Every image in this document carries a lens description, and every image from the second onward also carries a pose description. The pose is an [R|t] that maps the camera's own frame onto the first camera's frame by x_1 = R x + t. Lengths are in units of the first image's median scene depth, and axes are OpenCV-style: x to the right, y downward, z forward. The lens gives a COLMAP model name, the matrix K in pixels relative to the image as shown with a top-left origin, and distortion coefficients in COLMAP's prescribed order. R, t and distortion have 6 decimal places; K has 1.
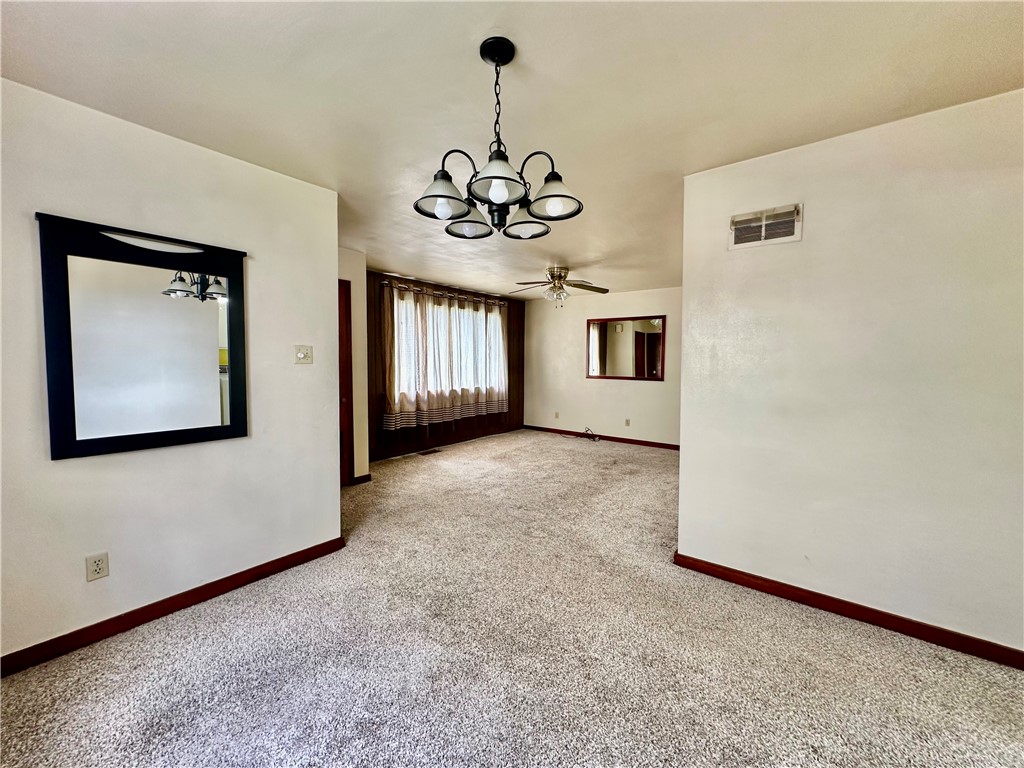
lens RADIAL K [[409.3, 0, 512.0], [0, 409.3, 384.0], [0, 0, 1]] dist [-0.002898, 0.000896]
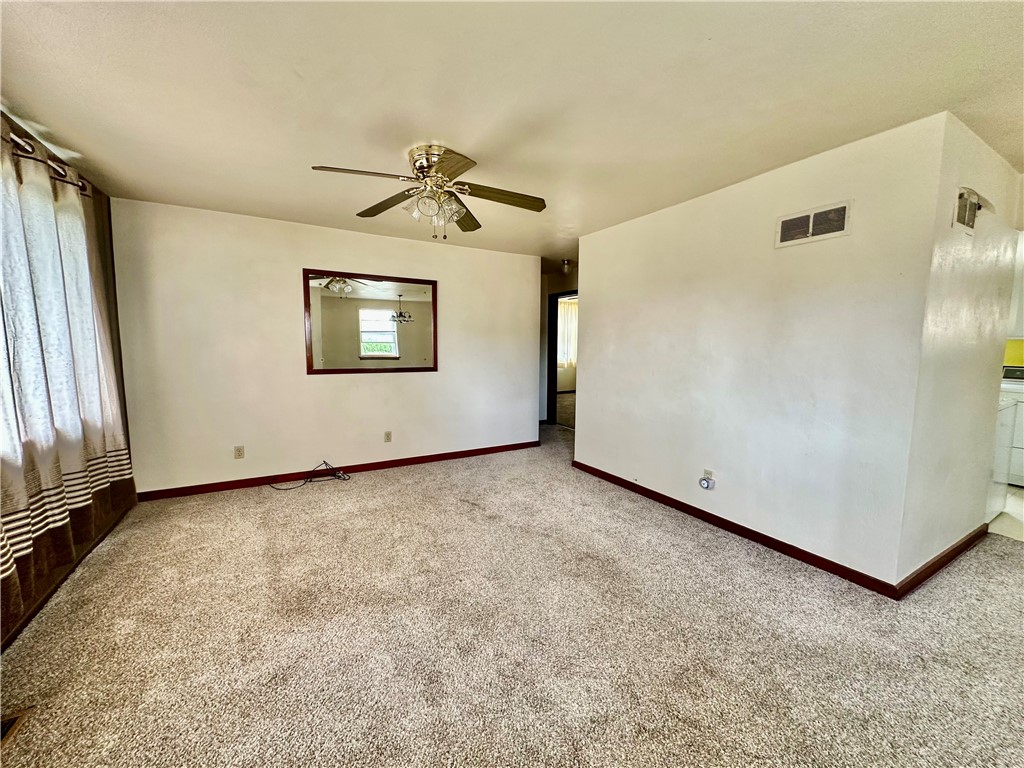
lens RADIAL K [[409.3, 0, 512.0], [0, 409.3, 384.0], [0, 0, 1]] dist [-0.002898, 0.000896]
pose [[0.393277, -0.095871, 0.914408, -0.331035], [0.041947, 0.995384, 0.086320, -0.056458], [-0.918462, 0.004409, 0.395484, 0.758424]]
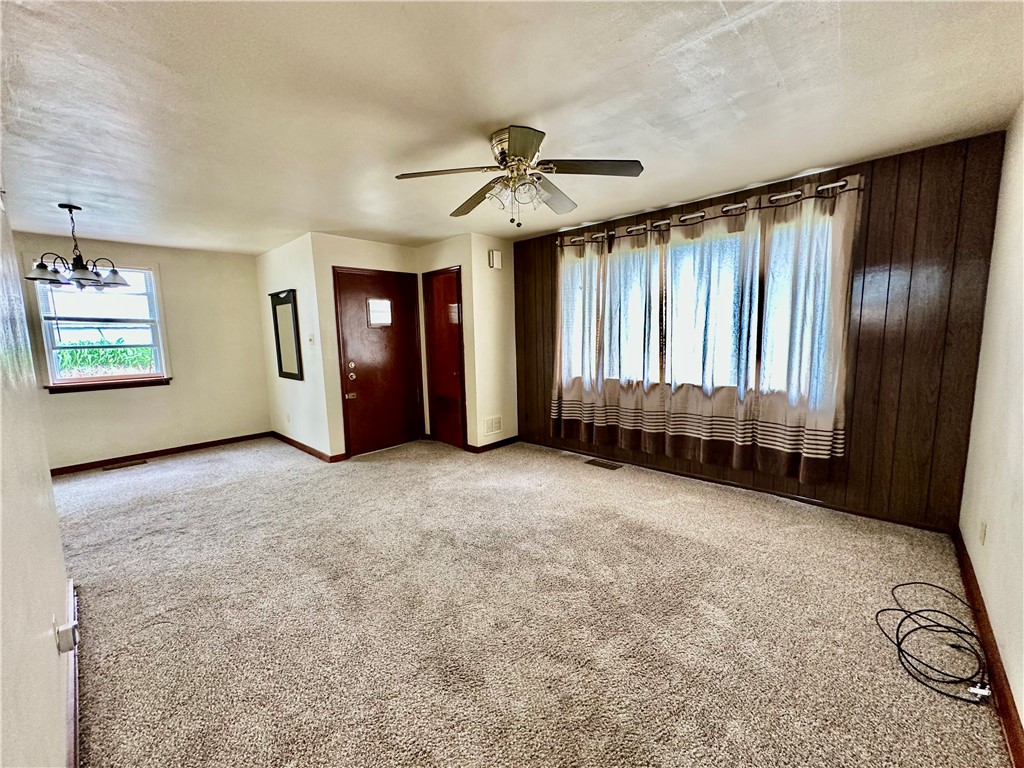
lens RADIAL K [[409.3, 0, 512.0], [0, 409.3, 384.0], [0, 0, 1]] dist [-0.002898, 0.000896]
pose [[-0.108906, 0.130855, -0.985402, 0.603286], [-0.029270, 0.990446, 0.134759, -0.078376], [0.993621, 0.043518, -0.104036, 1.090131]]
